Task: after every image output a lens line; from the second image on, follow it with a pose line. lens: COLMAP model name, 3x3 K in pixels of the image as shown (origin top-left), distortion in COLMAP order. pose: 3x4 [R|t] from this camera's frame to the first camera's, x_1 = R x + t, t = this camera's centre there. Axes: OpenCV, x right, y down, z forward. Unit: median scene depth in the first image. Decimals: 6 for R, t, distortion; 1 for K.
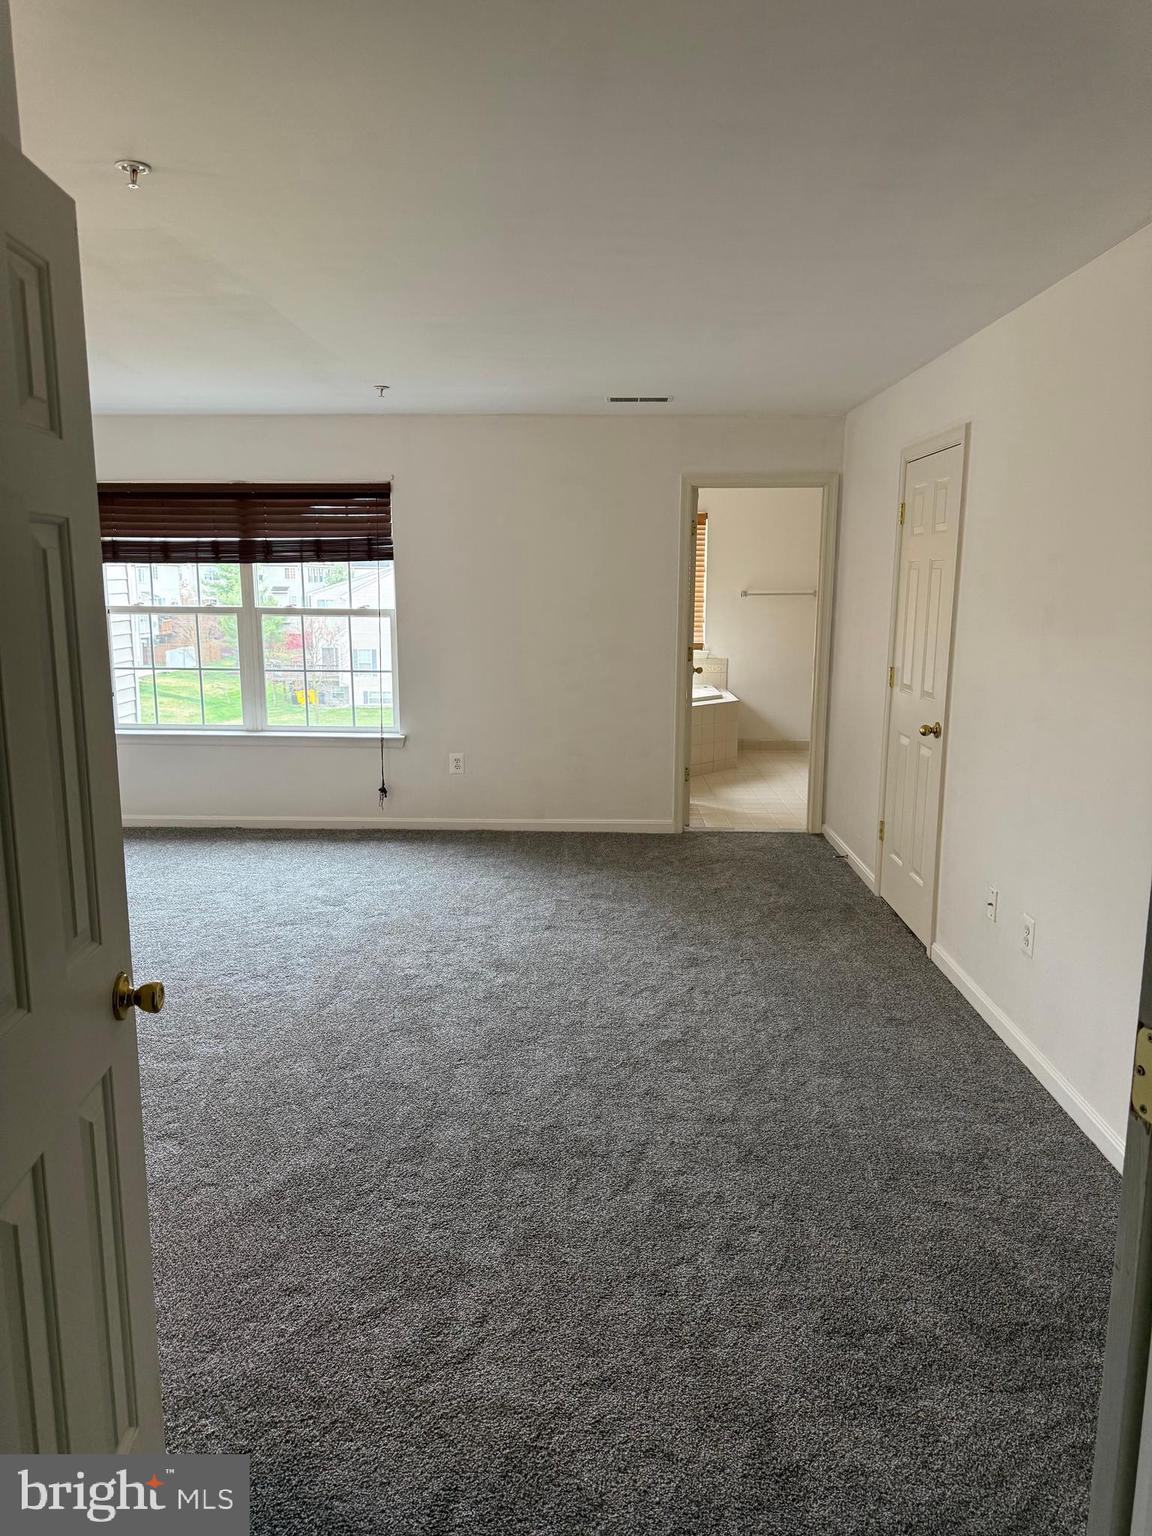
lens RADIAL K [[1070.3, 0, 576.0], [0, 1070.3, 768.0], [0, 0, 1]] dist [0.107882, -0.091561]
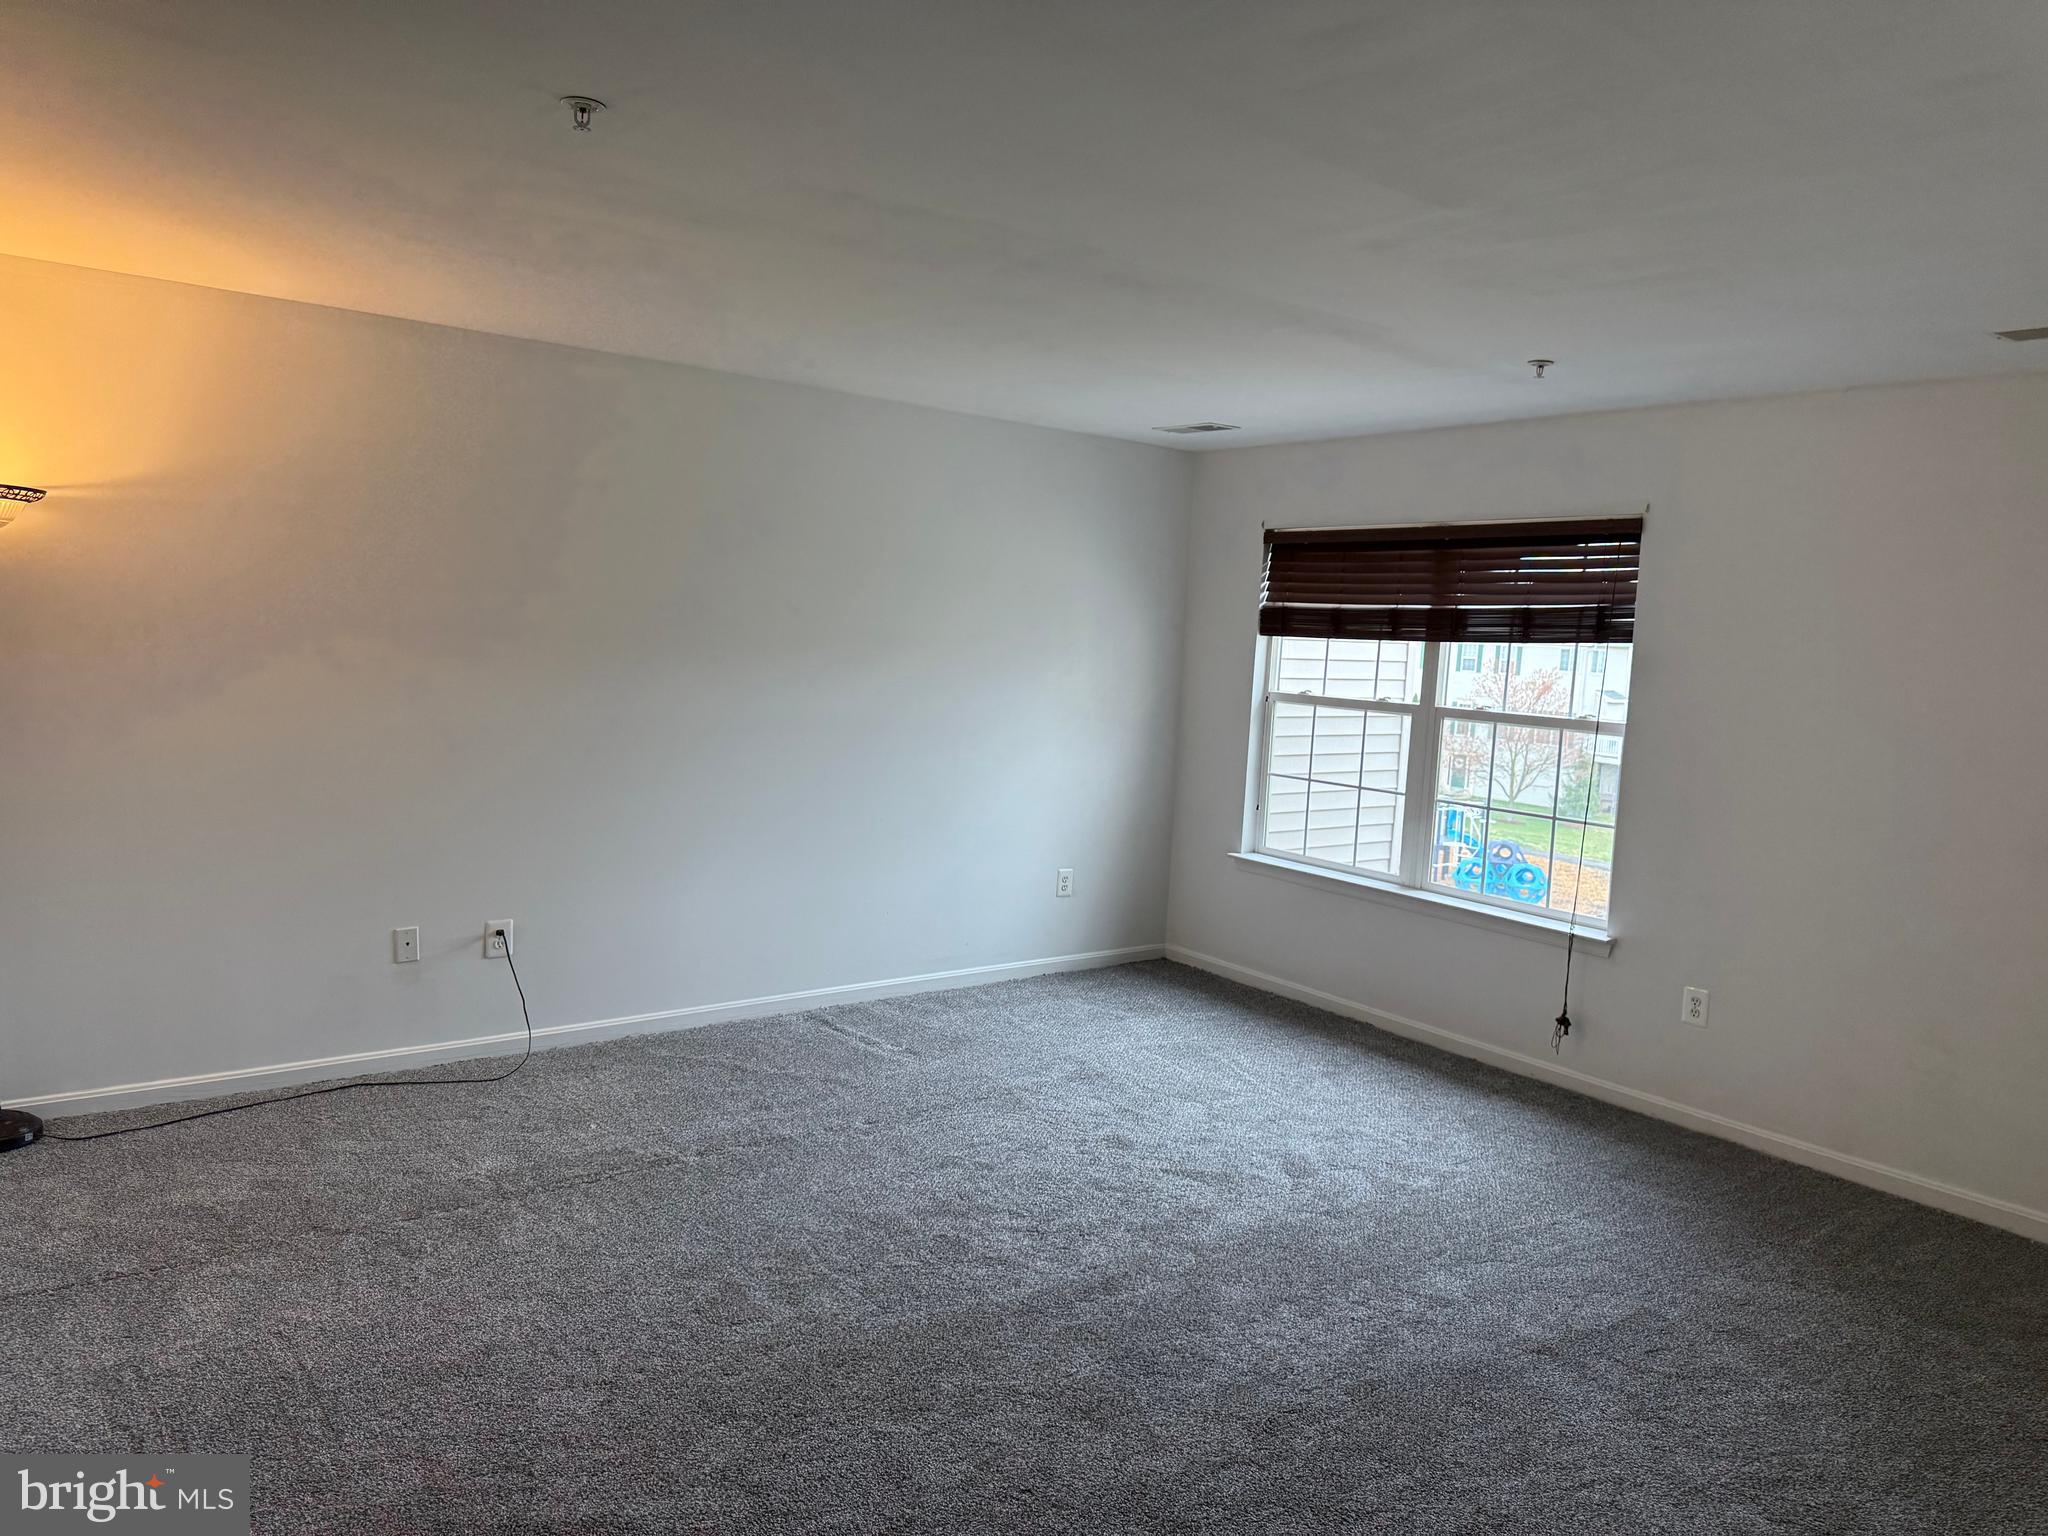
lens RADIAL K [[1414.9, 0, 973.9], [0, 1414.9, 767.9], [0, 0, 1]] dist [-0.002509, -0.043495]
pose [[0.605782, 0.107088, -0.788391, 0.228697], [-0.185920, 0.982520, -0.009400, -0.050125], [0.773603, 0.152272, 0.615103, 0.249060]]
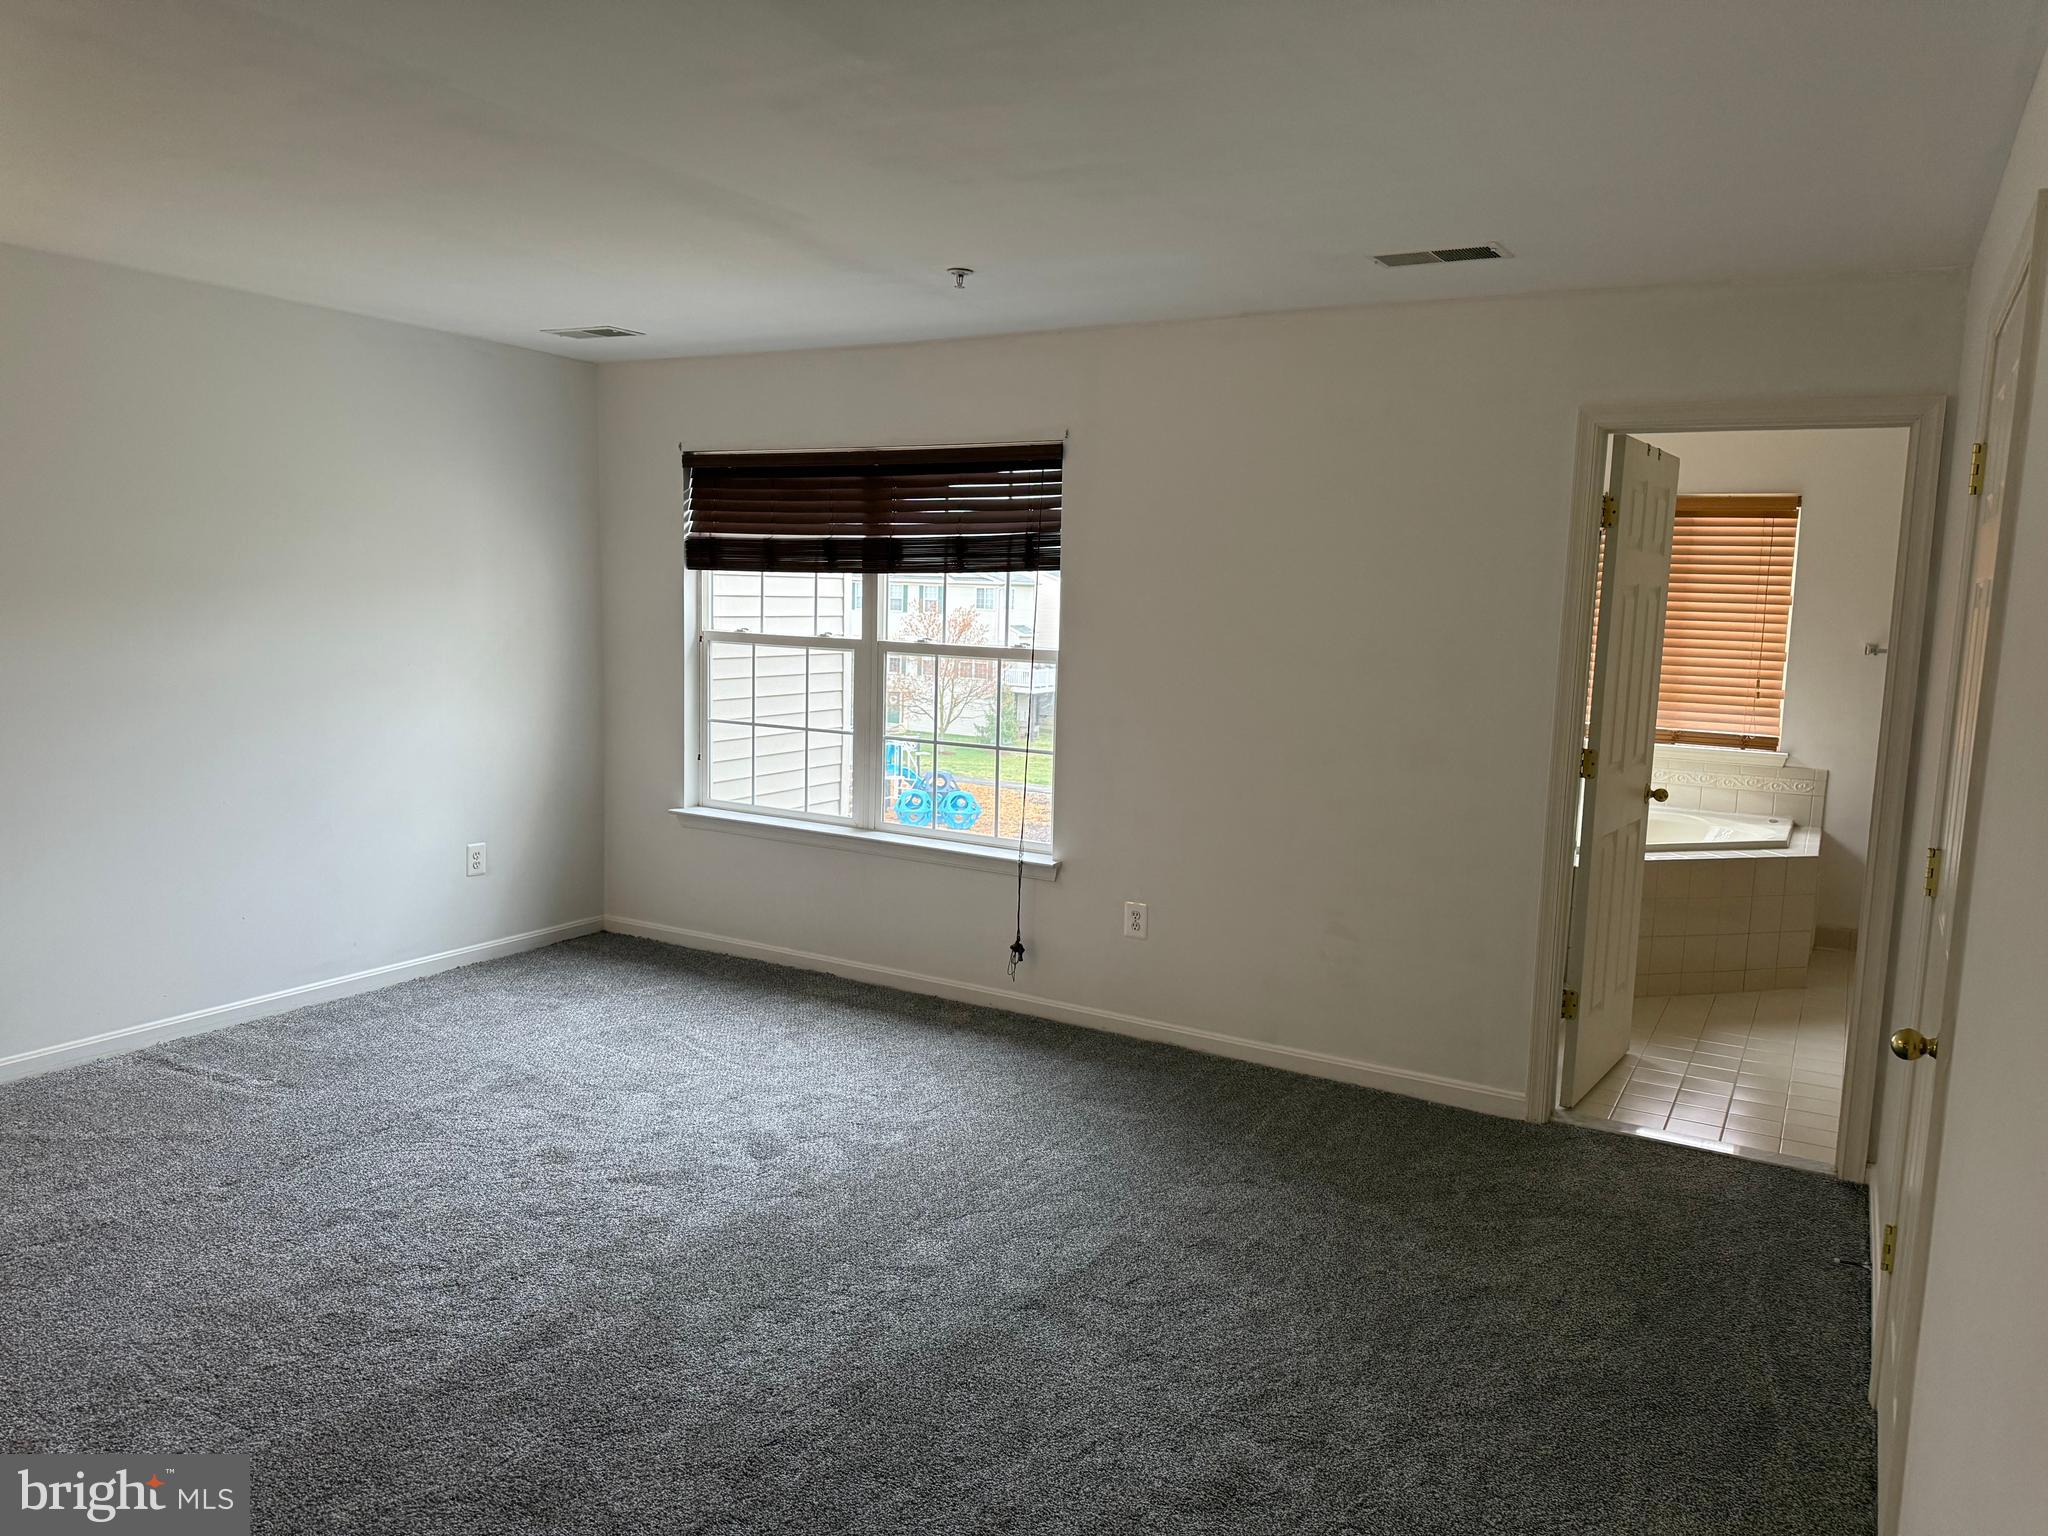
lens RADIAL K [[1427.0, 0, 1024.0], [0, 1427.0, 768.0], [0, 0, 1]] dist [0.107882, -0.091561]
pose [[0.879172, 0.081274, -0.469523, 0.193447], [-0.110973, 0.993176, -0.035877, -0.052118], [0.463403, 0.083647, 0.882191, 0.294980]]
